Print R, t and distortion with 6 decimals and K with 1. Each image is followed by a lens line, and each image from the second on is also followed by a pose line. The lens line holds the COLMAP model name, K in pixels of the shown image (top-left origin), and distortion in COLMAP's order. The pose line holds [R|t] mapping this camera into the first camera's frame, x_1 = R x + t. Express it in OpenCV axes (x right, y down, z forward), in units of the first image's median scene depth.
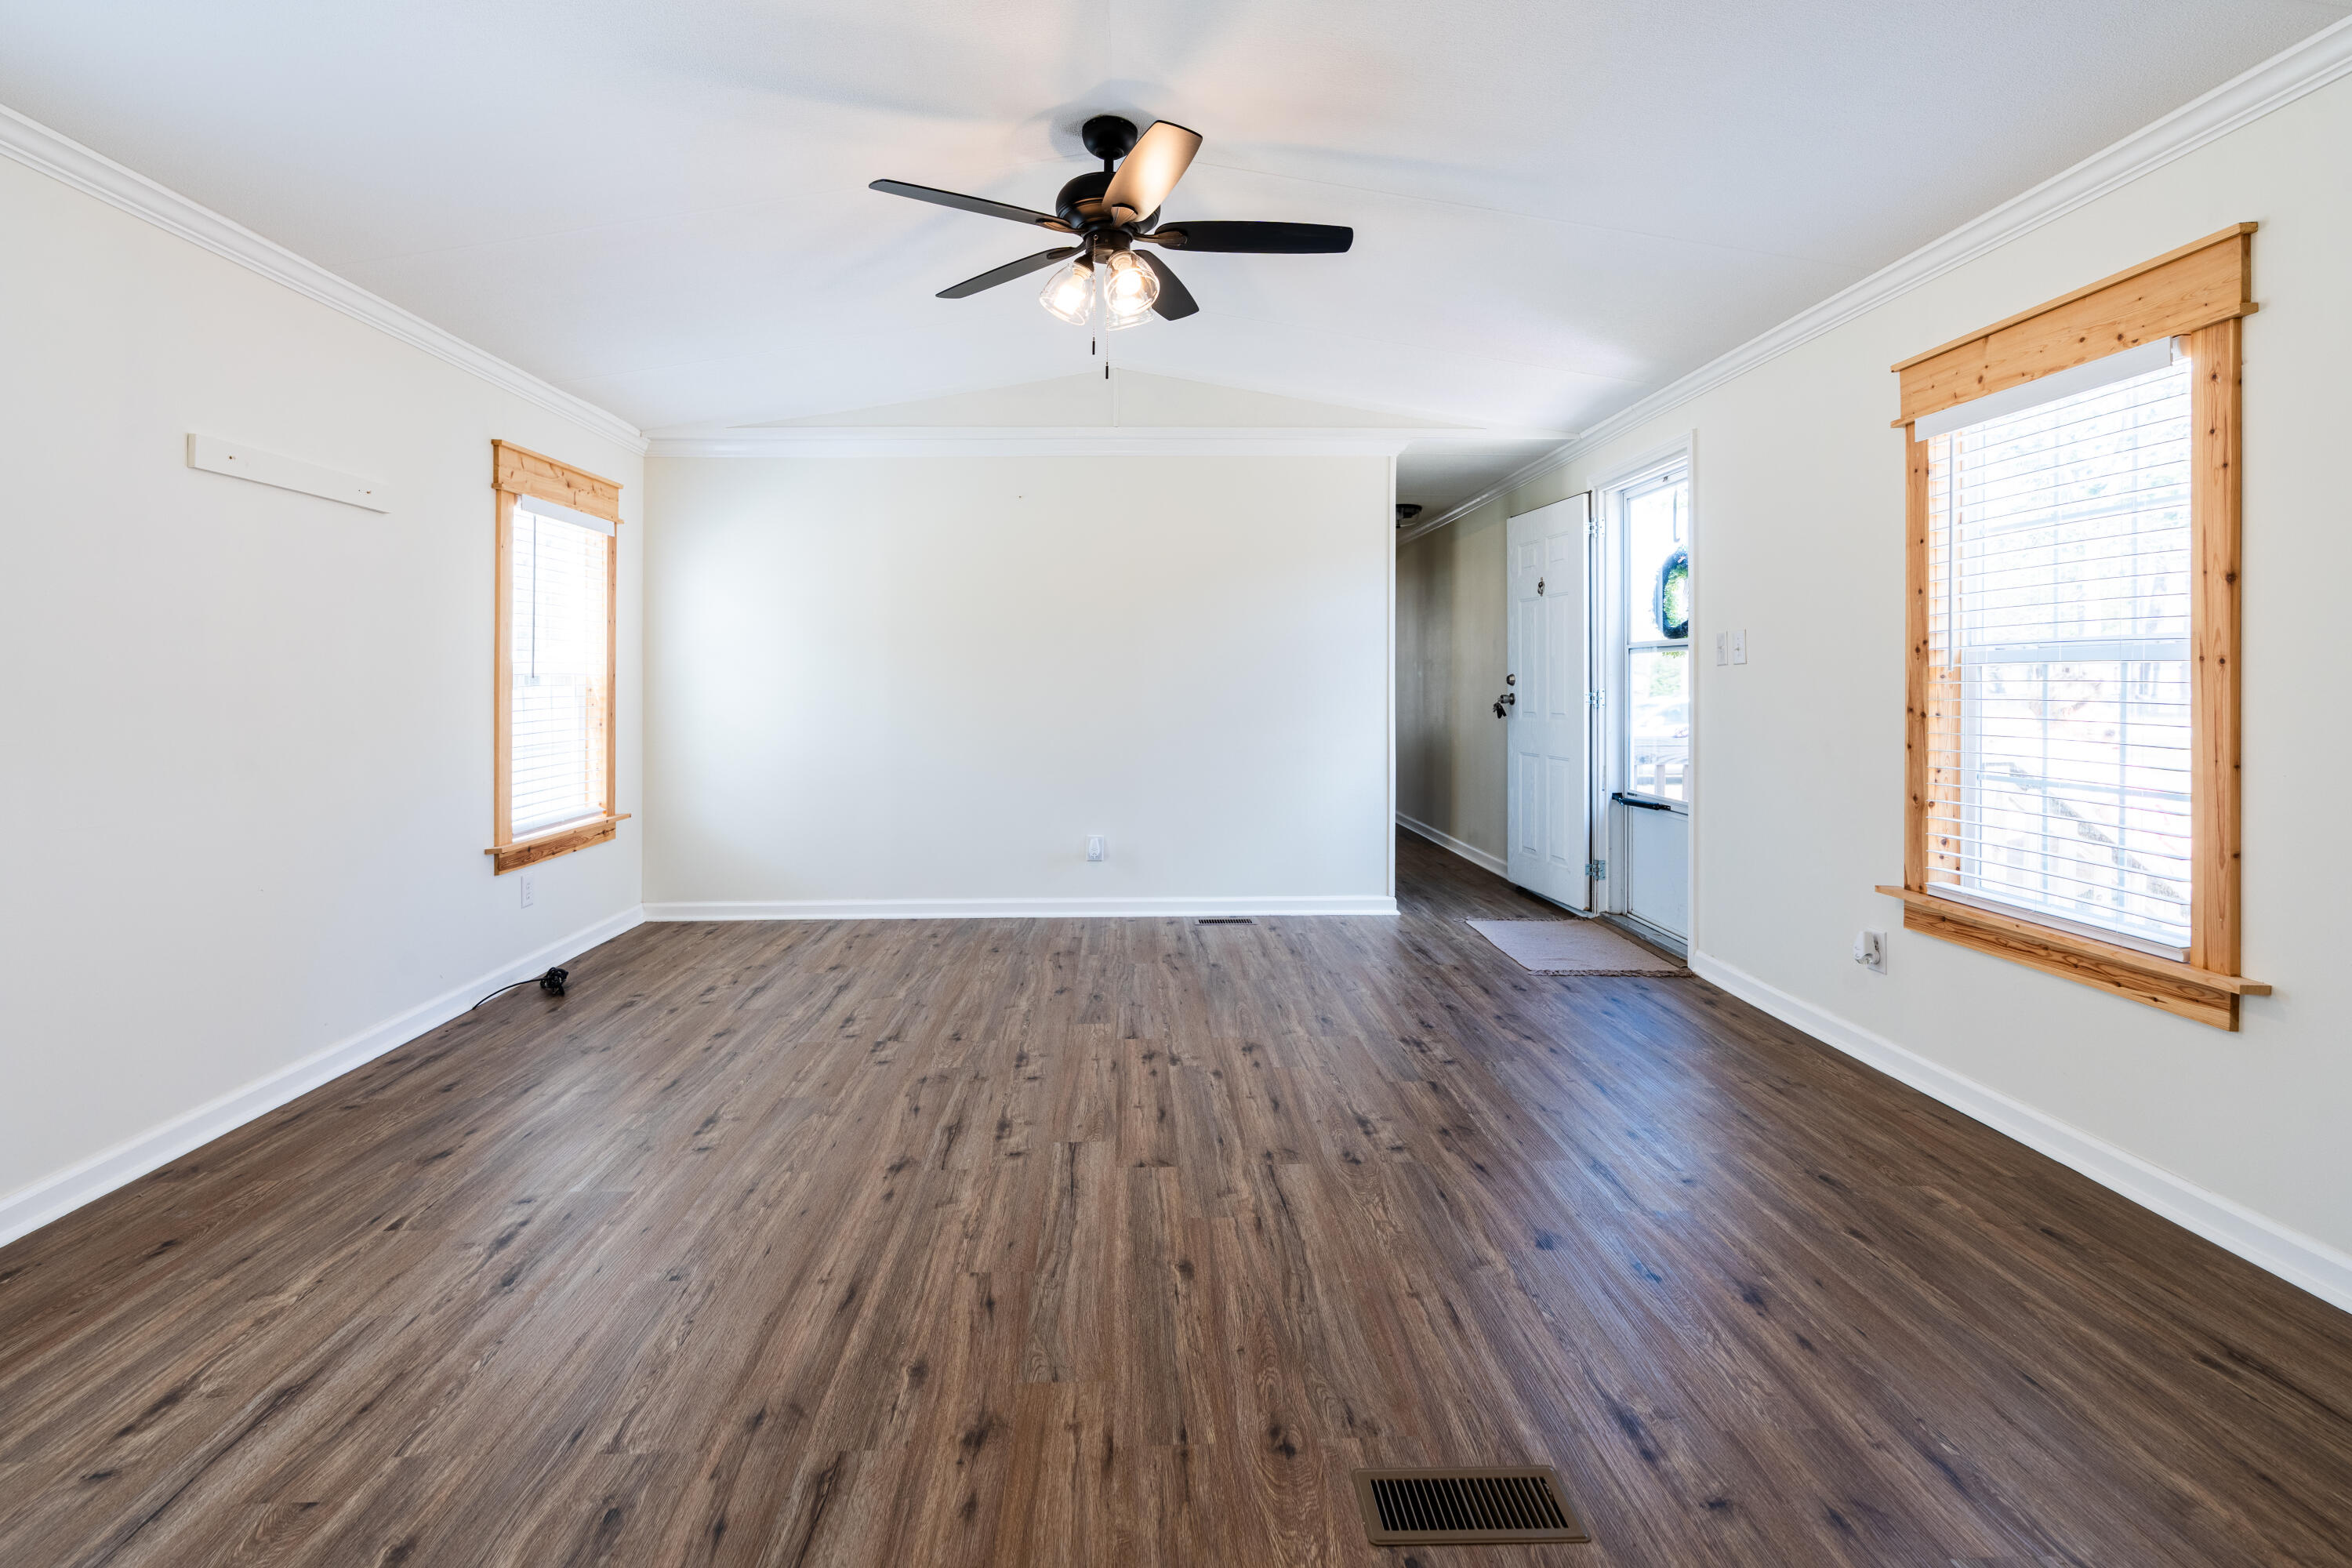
lens RADIAL K [[1091.0, 0, 1175.0], [0, 1091.0, 713.2], [0, 0, 1]] dist [-0.002392, -0.000134]
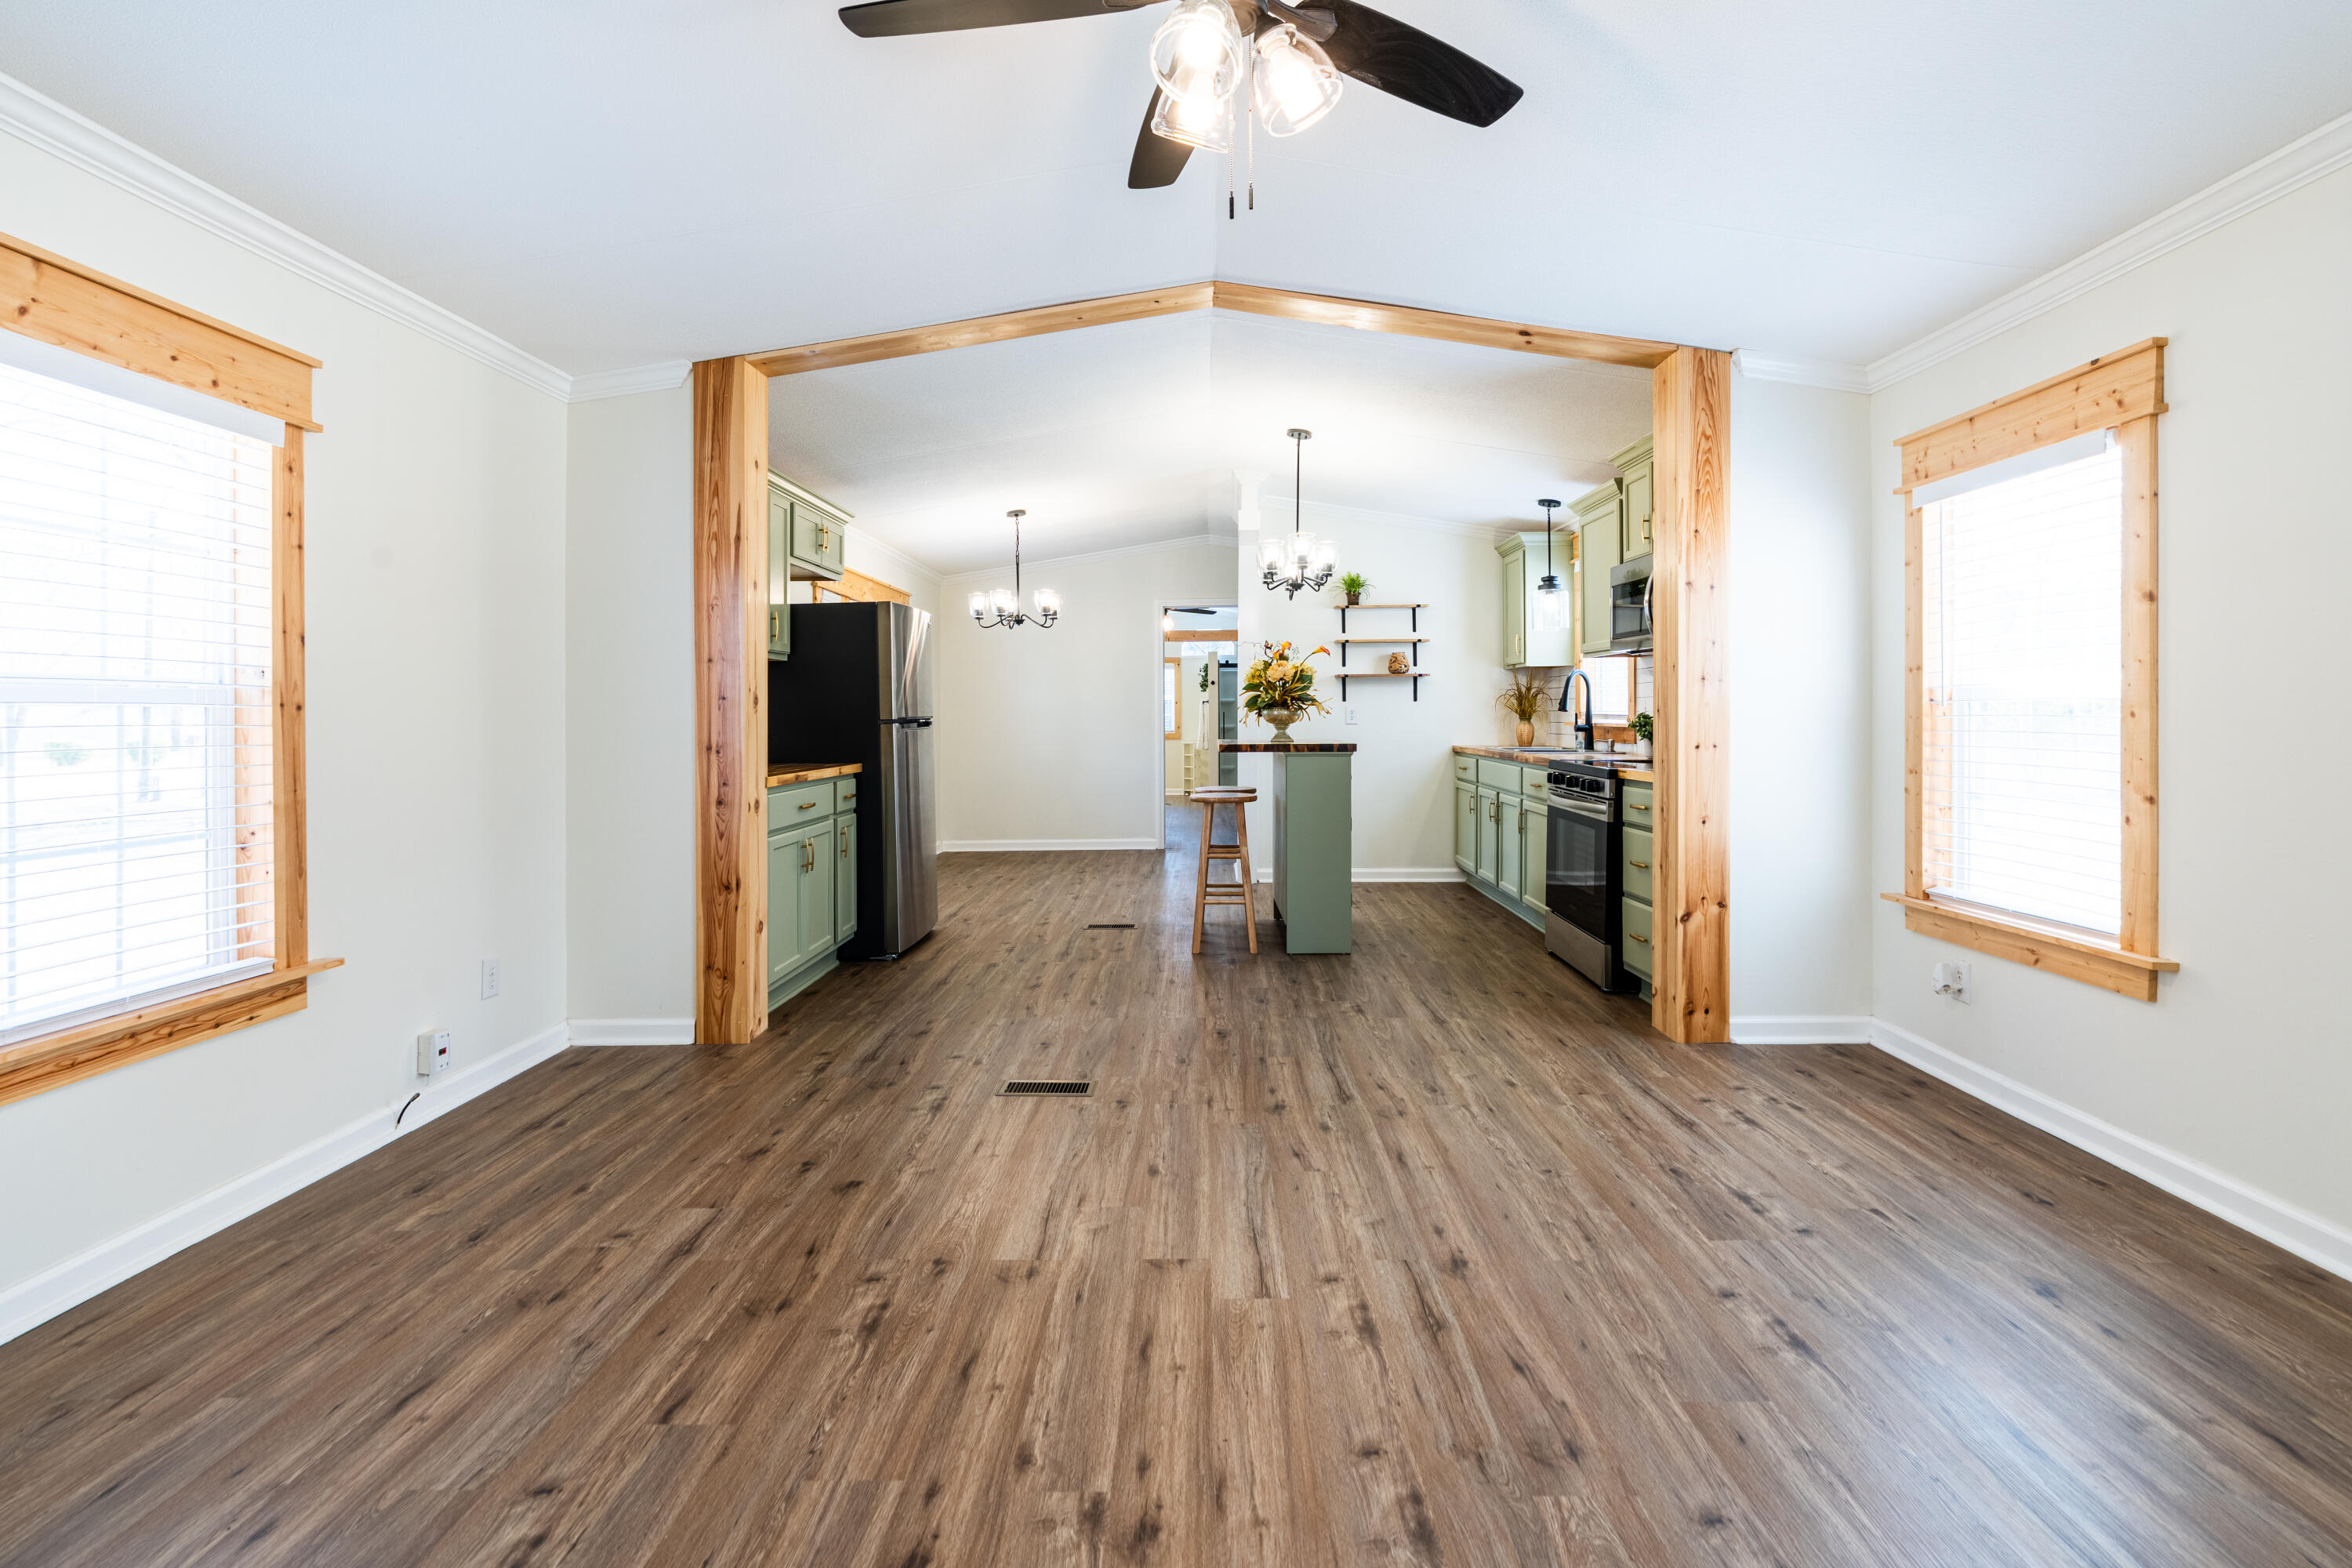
lens RADIAL K [[1091.0, 0, 1175.0], [0, 1091.0, 713.2], [0, 0, 1]] dist [-0.002392, -0.000134]
pose [[-0.997227, 0.011096, 0.073585, -0.103197], [0.013119, 0.999548, 0.027059, -0.058488], [-0.073251, 0.027950, -0.996922, 2.020159]]
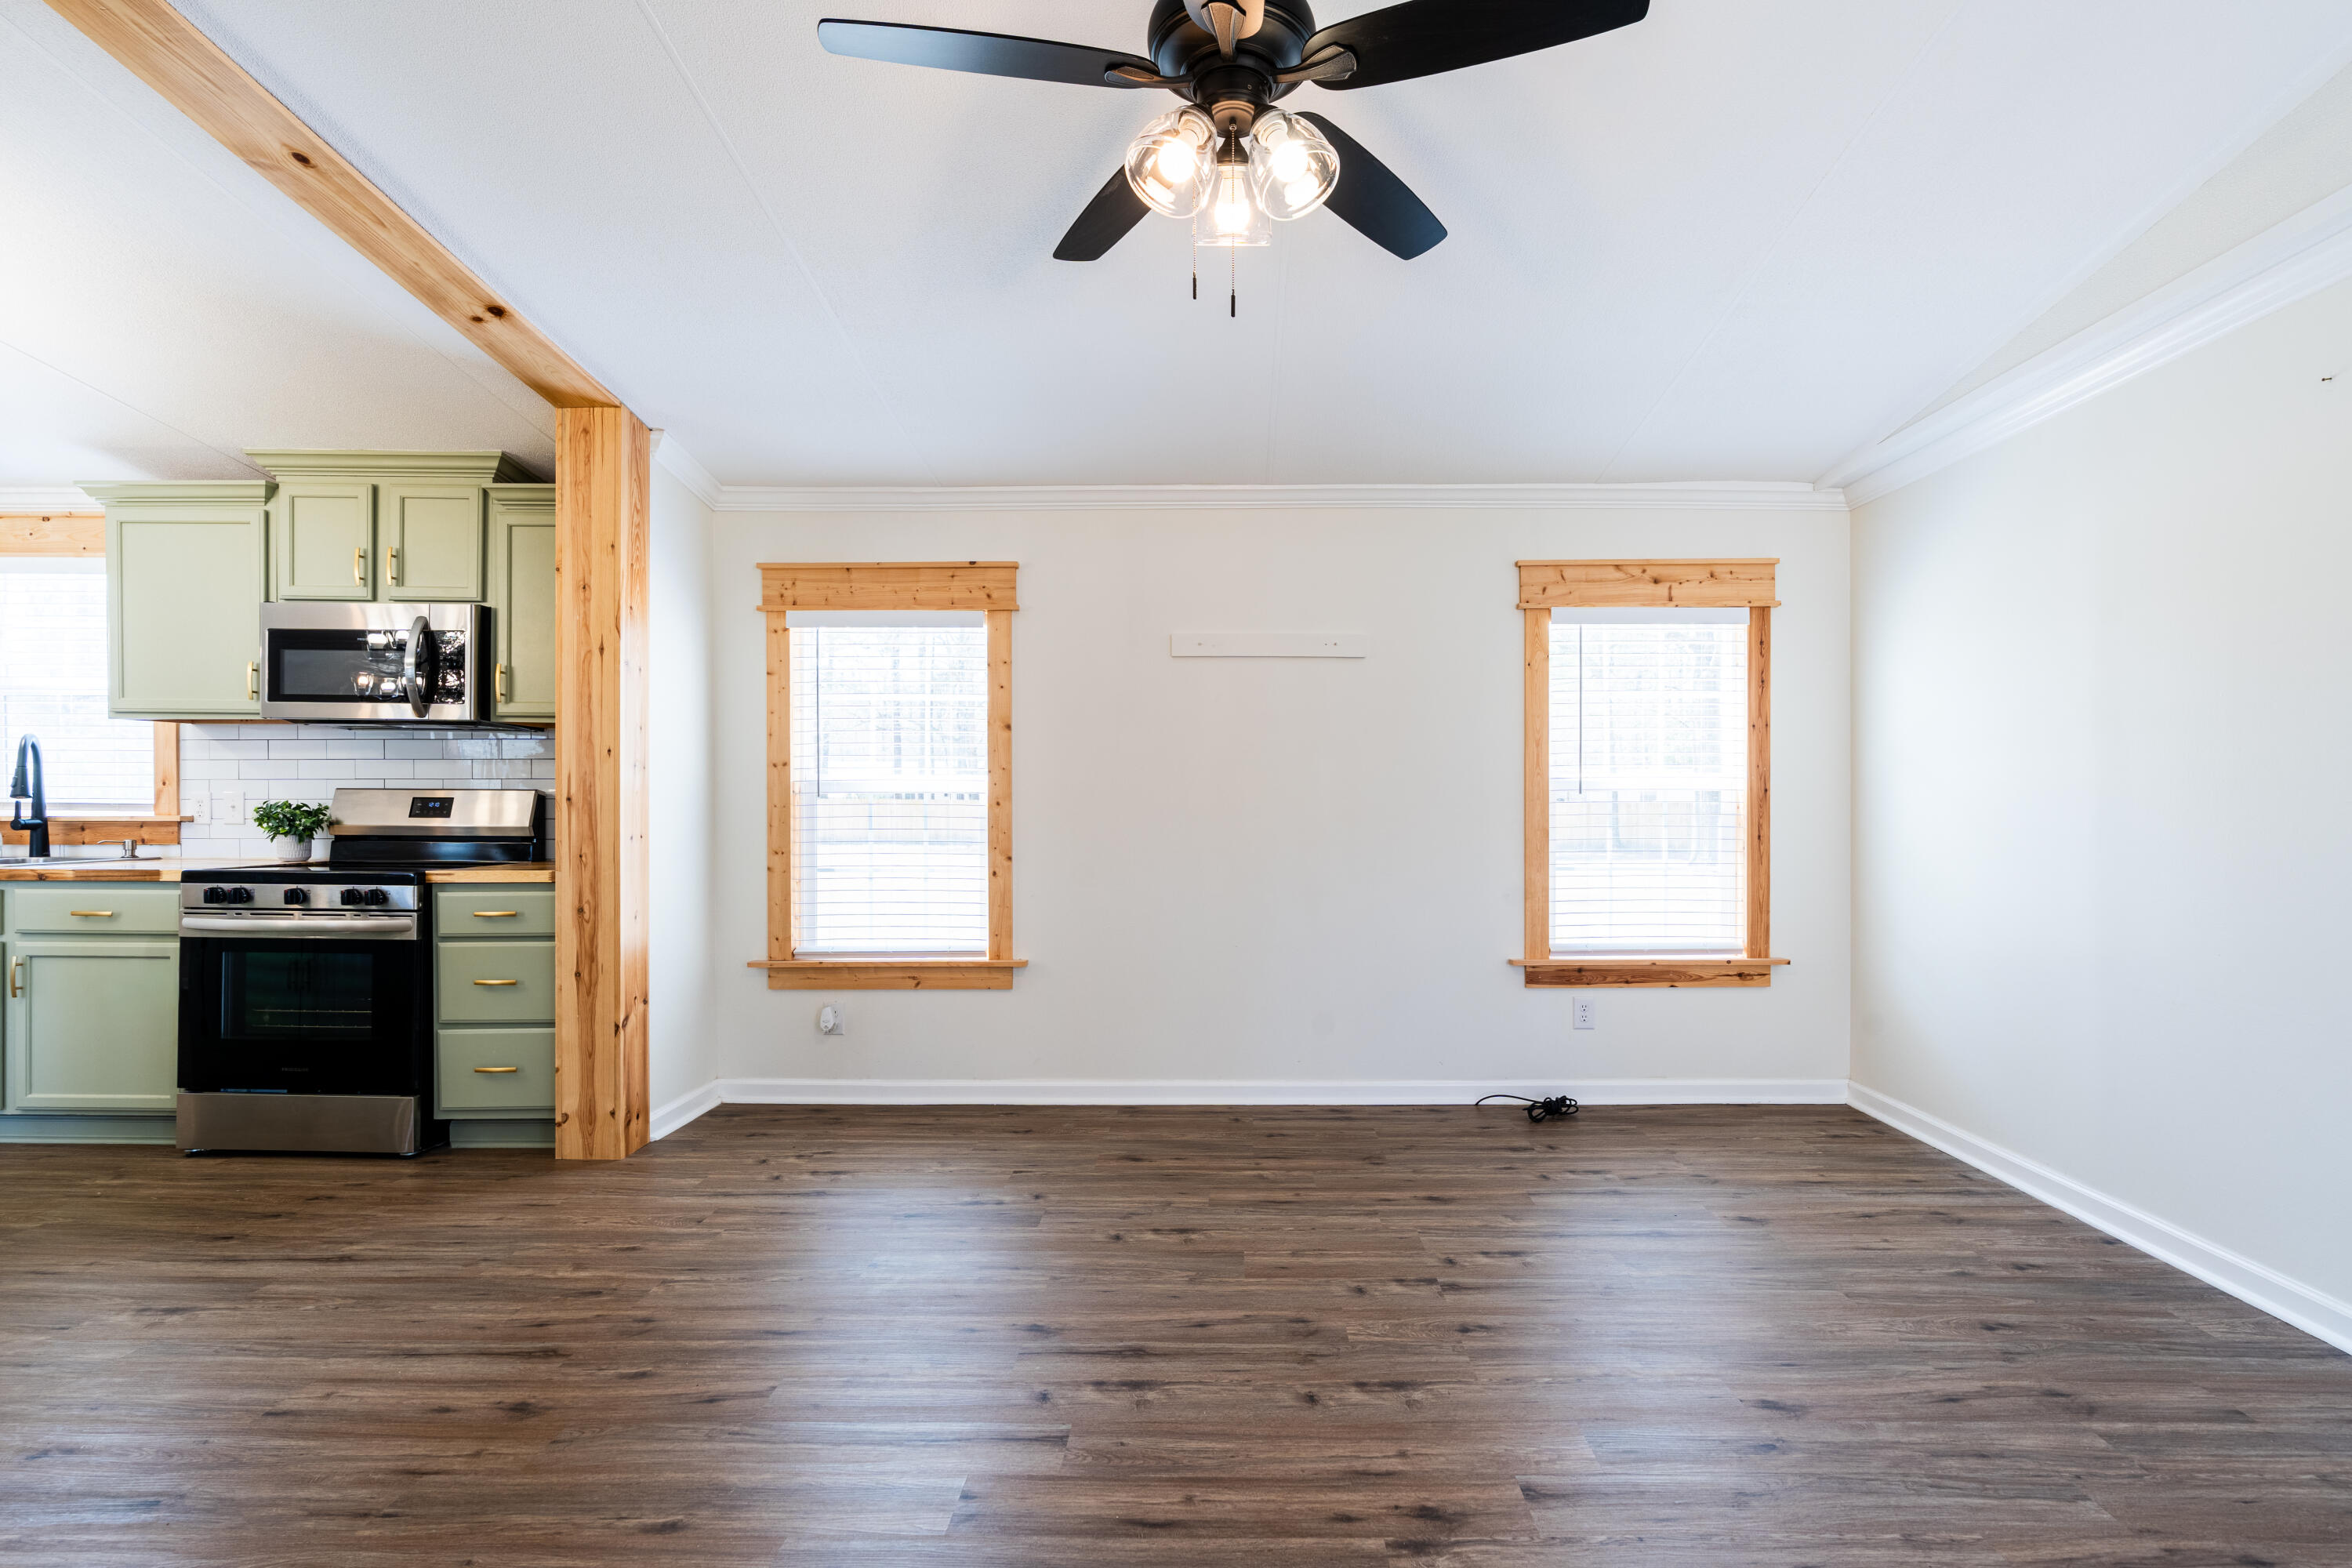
lens RADIAL K [[1111.8, 0, 1233.7], [0, 1111.8, 805.2], [0, 0, 1]] dist [-0.010784, 0.002155]
pose [[-0.050725, 0.010277, -0.998660, 0.714327], [-0.029097, 0.999507, 0.011764, -0.042999], [0.998289, 0.029654, -0.050401, 1.288026]]
